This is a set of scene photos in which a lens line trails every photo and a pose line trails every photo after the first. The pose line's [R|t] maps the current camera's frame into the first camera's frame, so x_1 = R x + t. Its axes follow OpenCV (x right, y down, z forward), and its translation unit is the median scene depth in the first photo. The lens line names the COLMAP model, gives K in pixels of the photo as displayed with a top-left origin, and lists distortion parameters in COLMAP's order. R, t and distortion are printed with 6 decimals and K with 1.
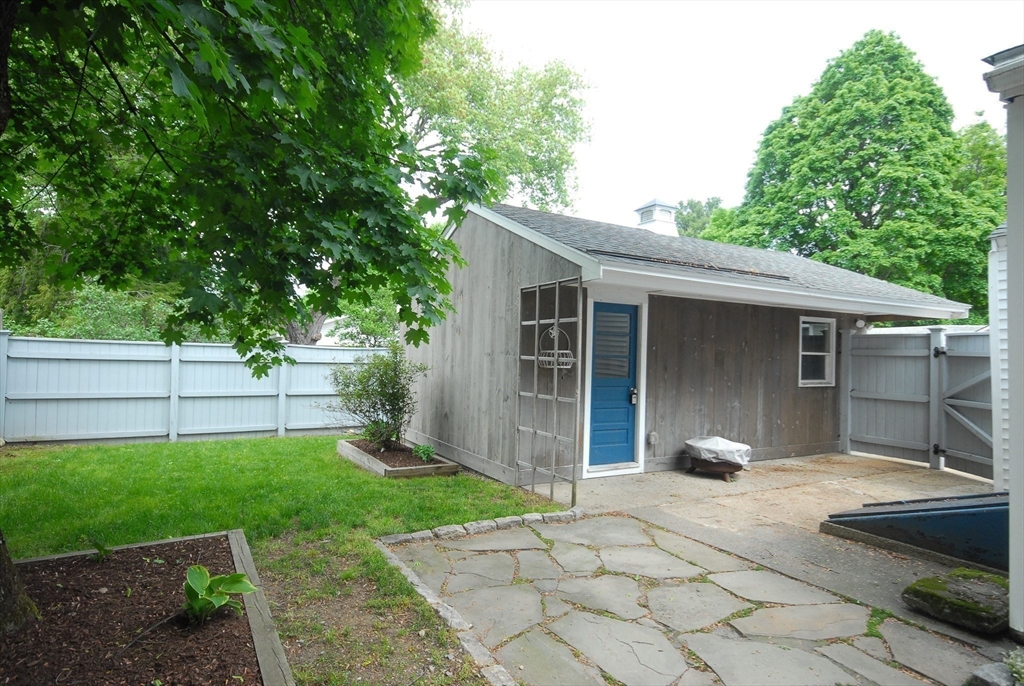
lens RADIAL K [[557.4, 0, 489.1], [0, 557.4, 340.7], [0, 0, 1]] dist [0.018796, -0.000015]
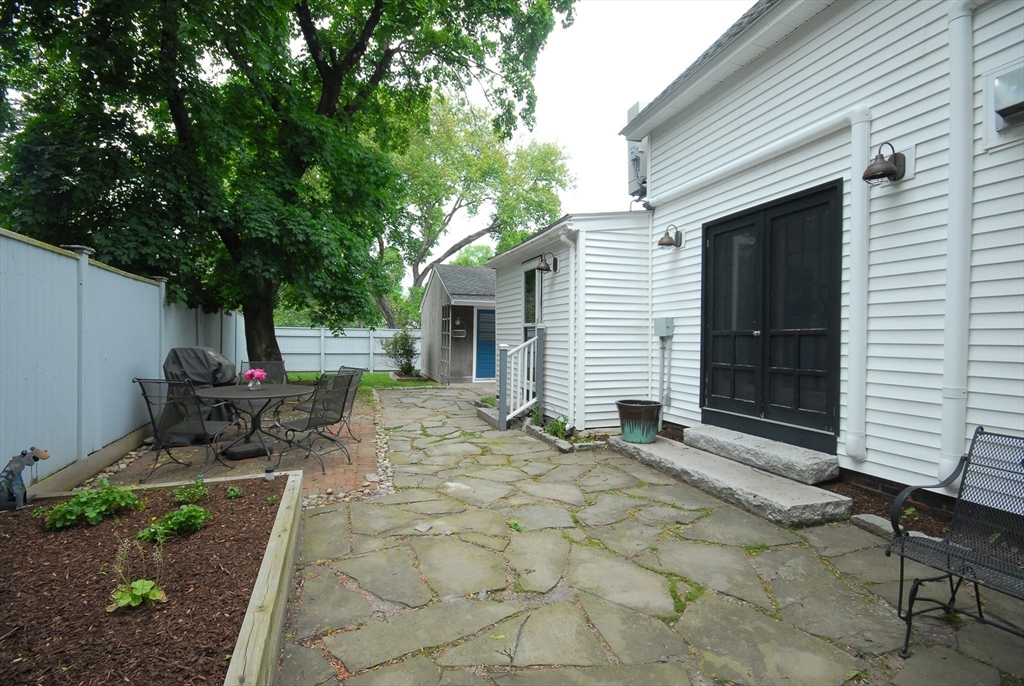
lens RADIAL K [[480.9, 0, 509.6], [0, 480.9, 336.4], [0, 0, 1]] dist [0.016274, 0.000184]
pose [[0.985595, -0.004884, -0.169053, 0.654400], [0.008904, 0.999695, 0.023030, -0.001203], [0.168889, -0.024204, 0.985338, -0.998012]]
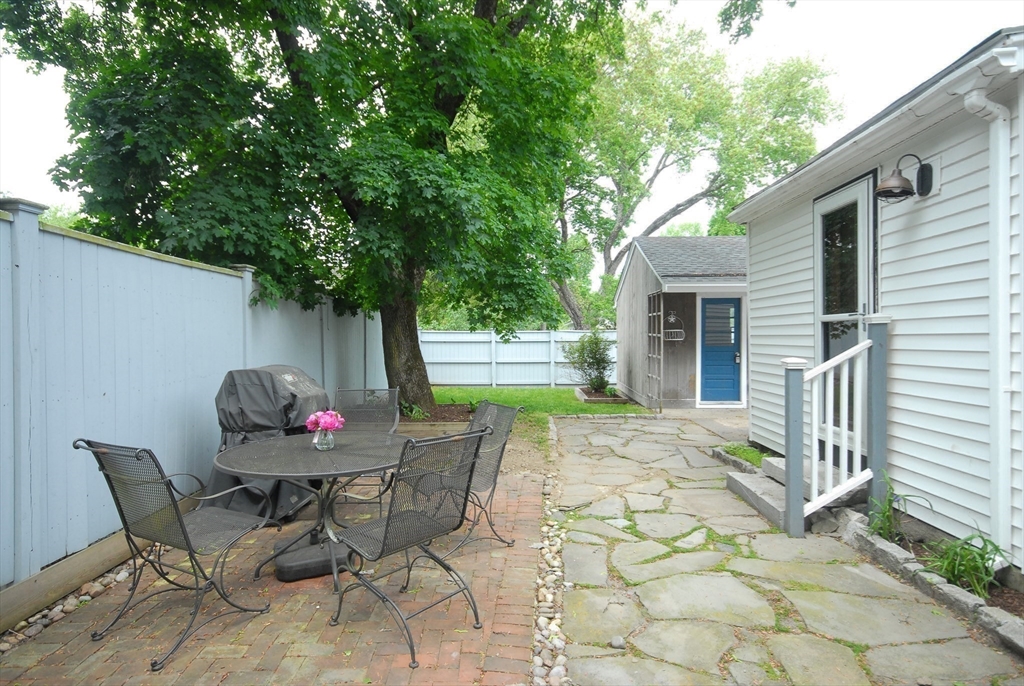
lens RADIAL K [[557.4, 0, 489.1], [0, 557.4, 340.7], [0, 0, 1]] dist [0.018796, -0.000015]
pose [[0.840195, -0.018780, -0.541959, 0.518918], [0.034873, 0.999203, 0.019438, -0.001429], [0.541162, -0.035232, 0.840180, -0.652124]]
